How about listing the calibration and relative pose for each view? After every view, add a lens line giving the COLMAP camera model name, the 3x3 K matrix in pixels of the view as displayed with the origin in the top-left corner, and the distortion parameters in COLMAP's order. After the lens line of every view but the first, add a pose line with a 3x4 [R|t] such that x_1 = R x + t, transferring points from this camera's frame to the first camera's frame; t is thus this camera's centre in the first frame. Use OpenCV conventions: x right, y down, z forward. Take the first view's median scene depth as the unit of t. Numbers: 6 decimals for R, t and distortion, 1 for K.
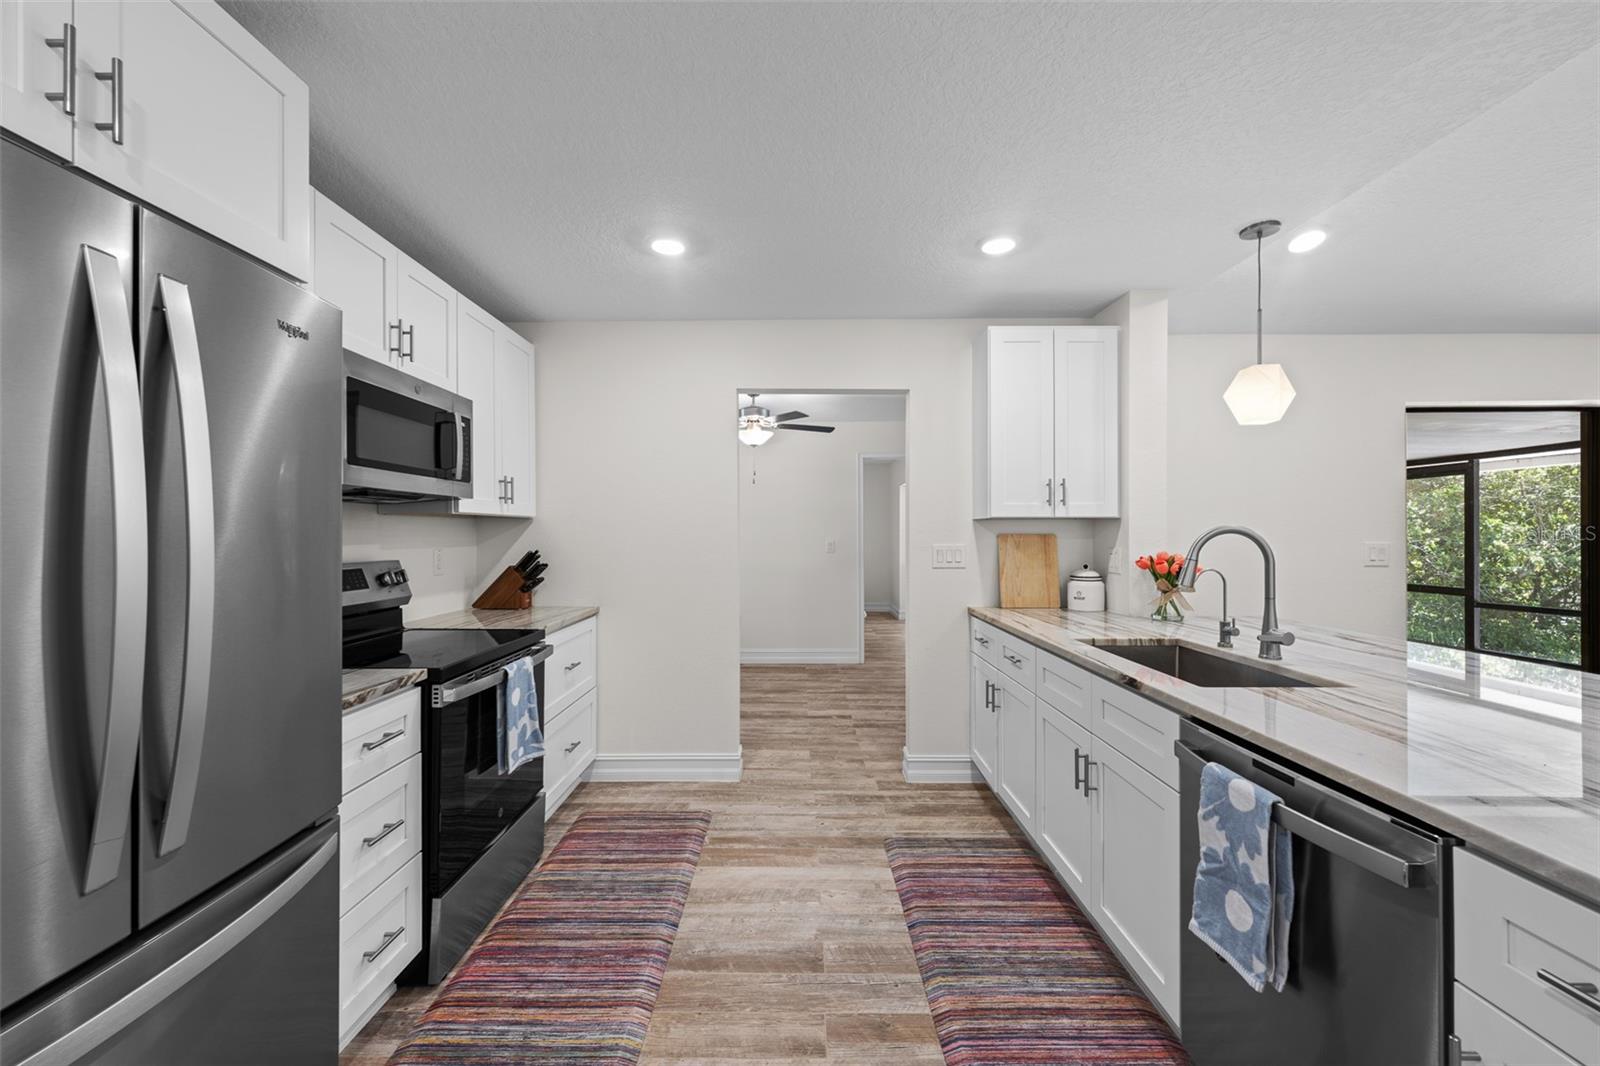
lens RADIAL K [[635.7, 0, 800.0], [0, 635.7, 530.6], [0, 0, 1]] dist [-0.000641, -0.000018]
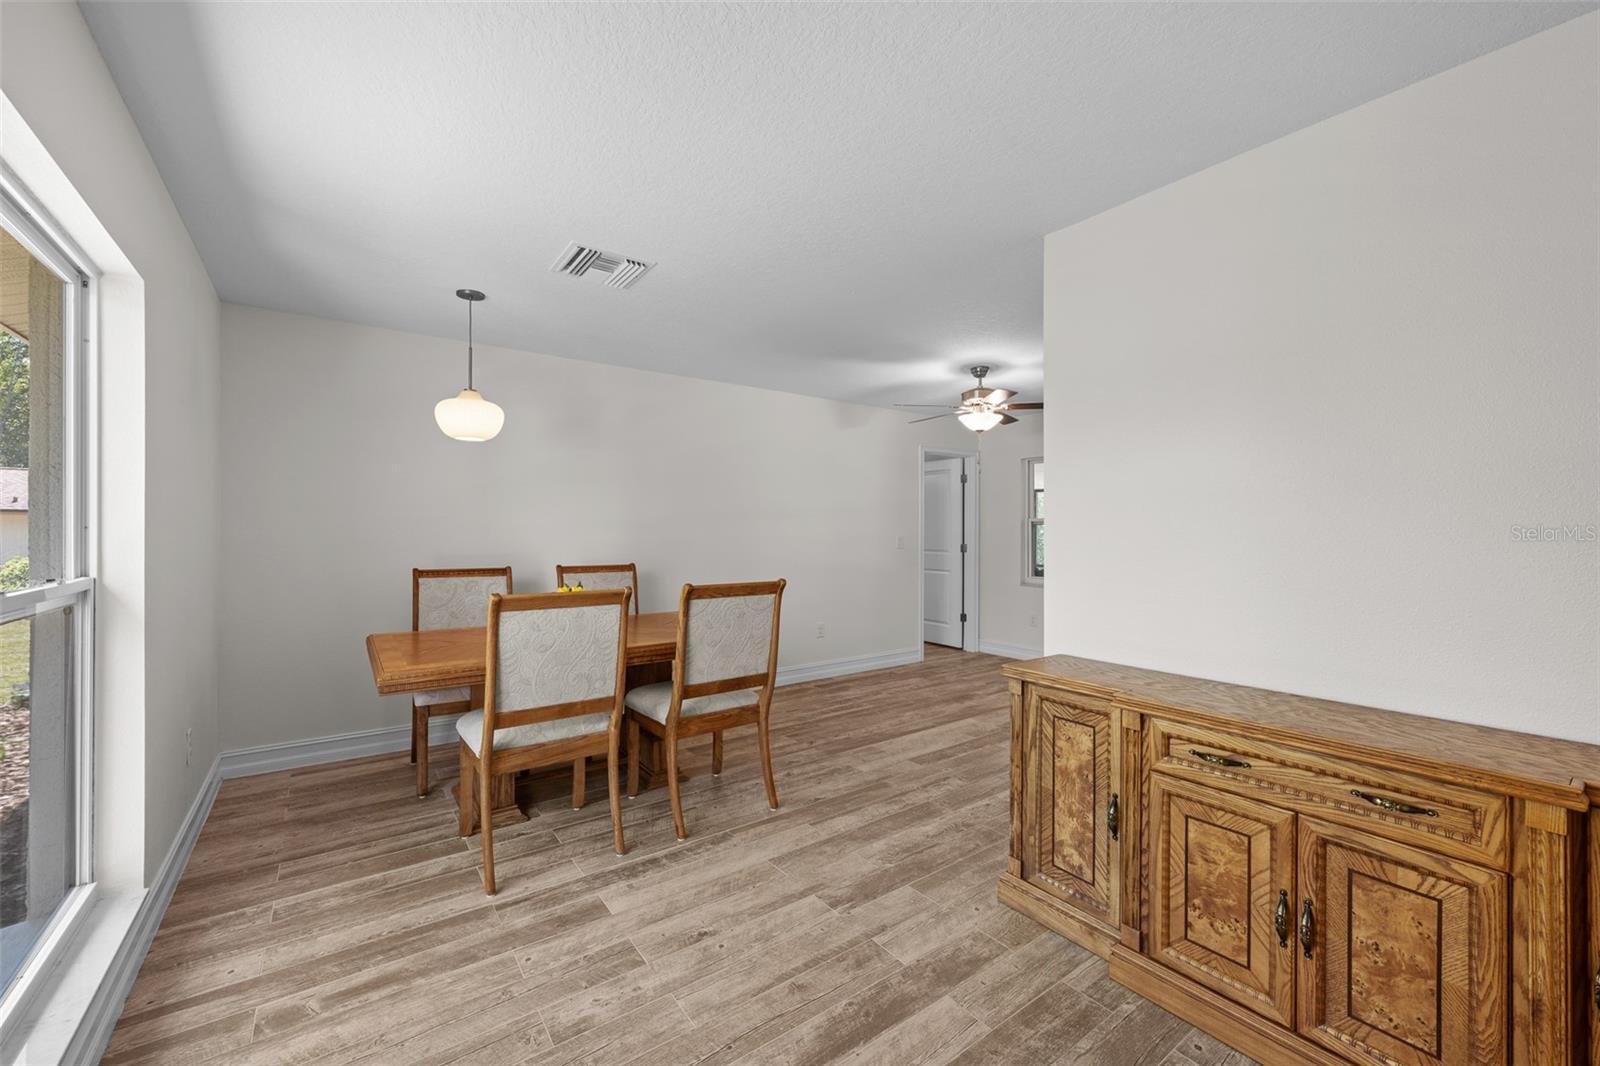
lens RADIAL K [[639.7, 0, 800.0], [0, 639.7, 533.0], [0, 0, 1]] dist [0.001160, 0.000372]
pose [[0.804241, 0.001430, 0.594302, -1.534824], [-0.006129, 0.999964, 0.005888, 0.016705], [-0.594272, -0.008377, 0.804220, 0.776075]]
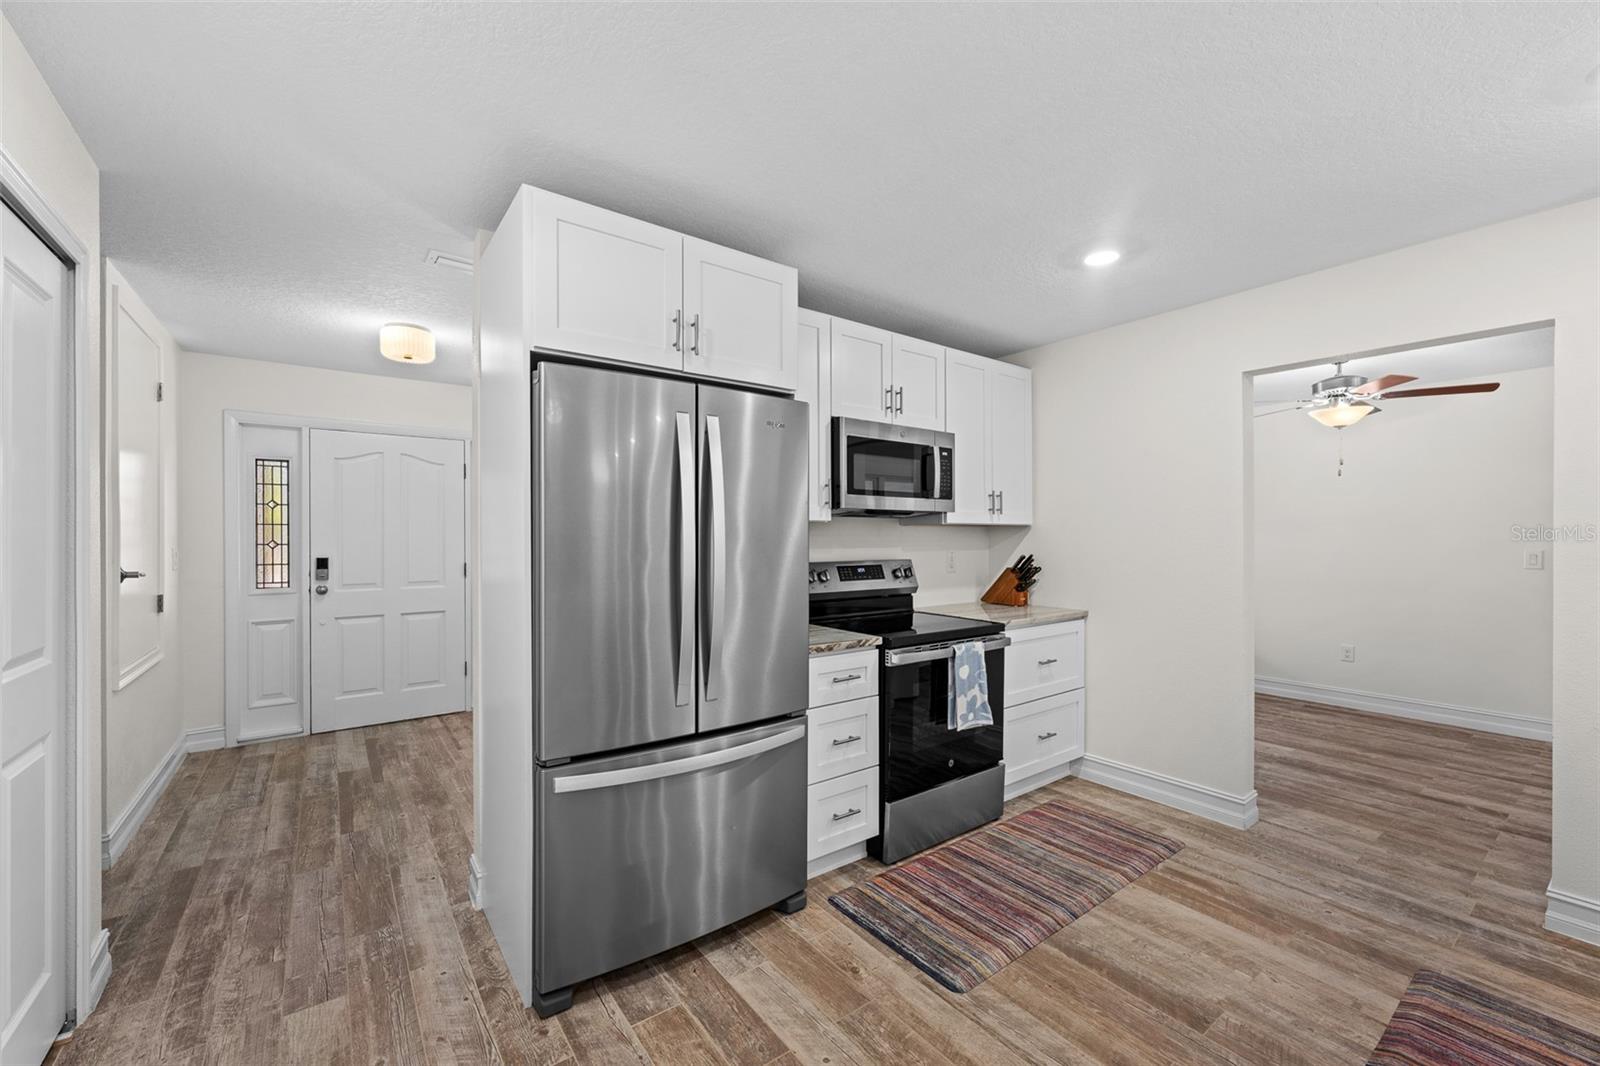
lens RADIAL K [[640.0, 0, 798.3], [0, 640.0, 535.5], [0, 0, 1]] dist [0.000432, 0.000224]
pose [[0.598013, 0.001411, -0.801485, 0.297302], [0.001802, 0.999994, 0.003104, -0.008552], [0.801485, -0.003300, 0.598006, 0.002969]]
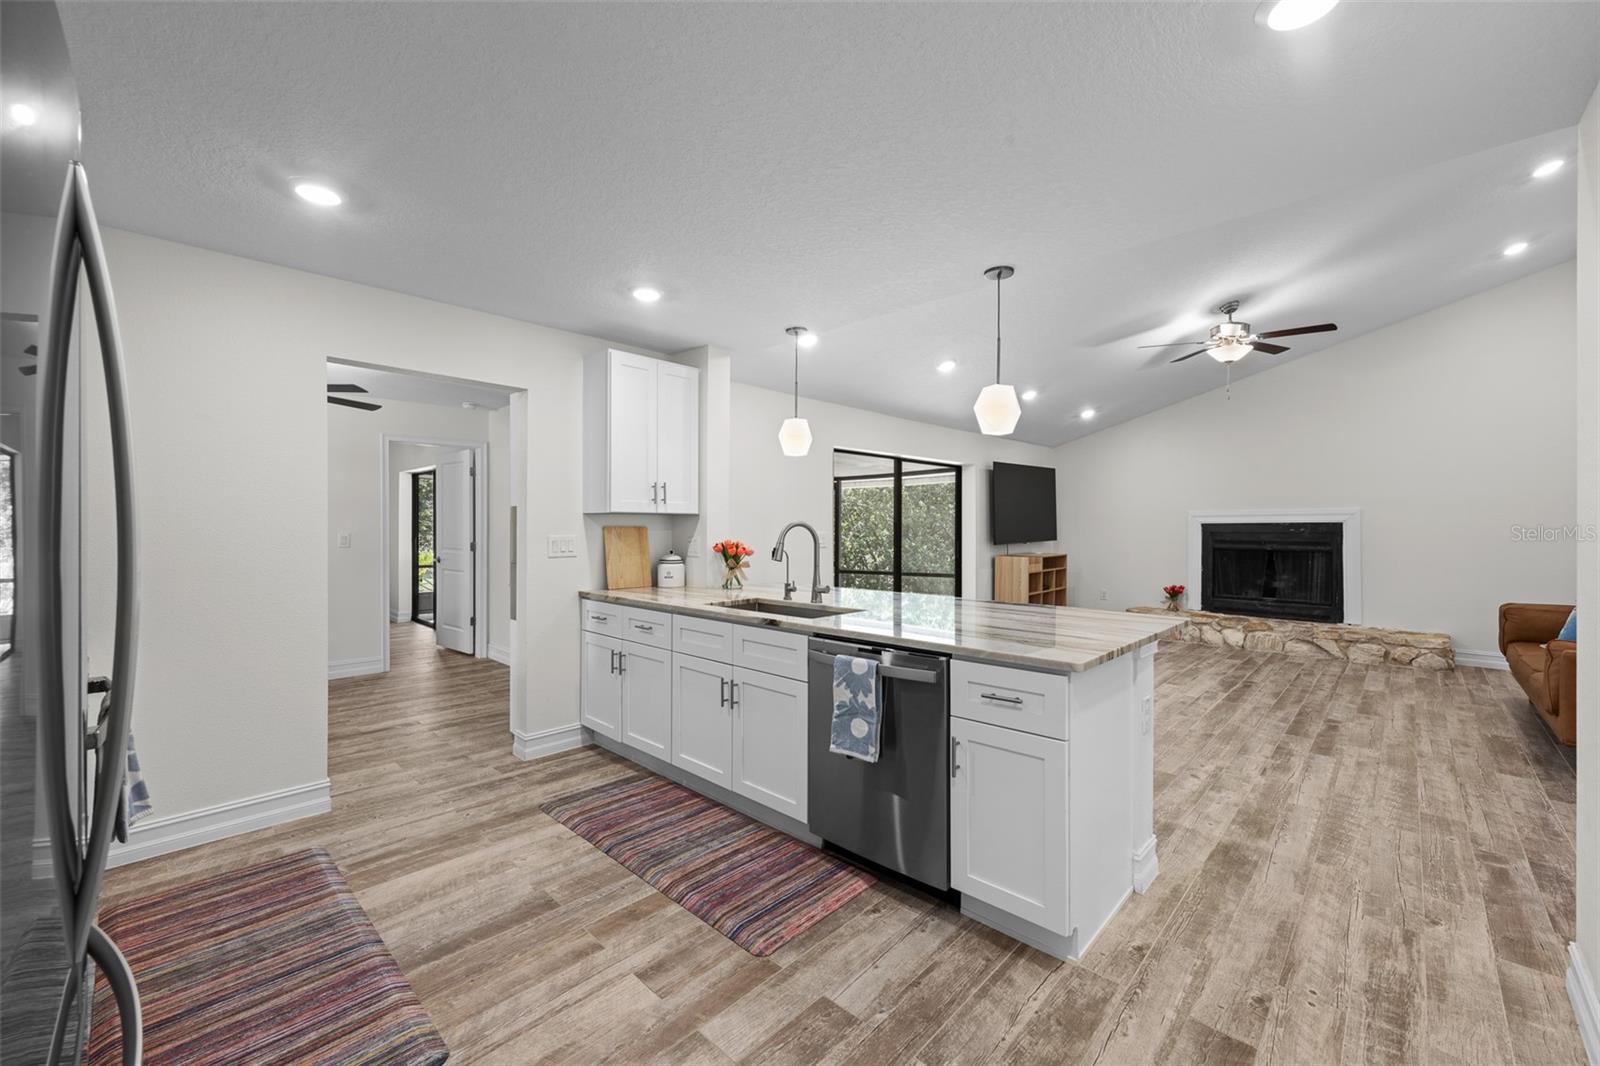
lens RADIAL K [[636.4, 0, 798.8], [0, 636.4, 527.0], [0, 0, 1]] dist [-0.000857, 0.000295]
pose [[0.691781, 0.002468, 0.722103, -0.353451], [-0.006326, 0.999976, 0.002644, 0.001724], [-0.722080, -0.006397, 0.691780, -0.073777]]
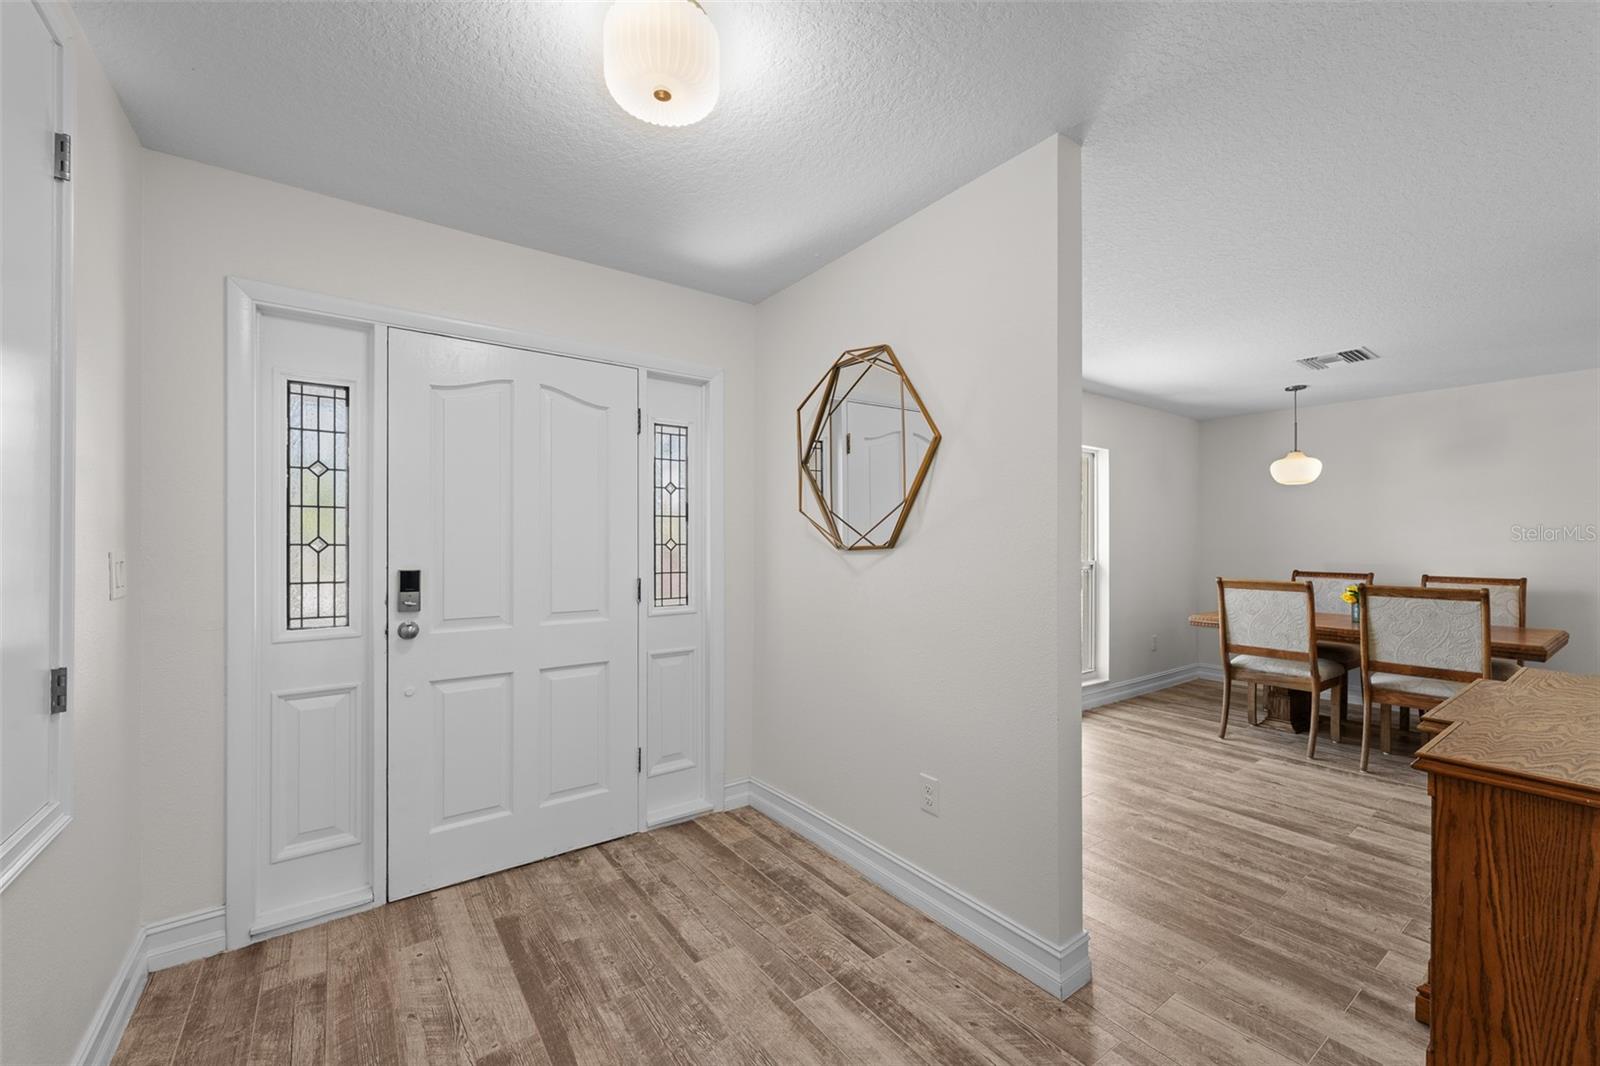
lens RADIAL K [[635.7, 0, 799.6], [0, 635.7, 538.1], [0, 0, 1]] dist [-0.000324, 0.000149]
pose [[0.592463, -0.000915, -0.805597, -0.712760], [-0.000178, 0.999999, -0.001267, 0.008235], [0.805598, 0.000894, 0.592462, -0.077750]]
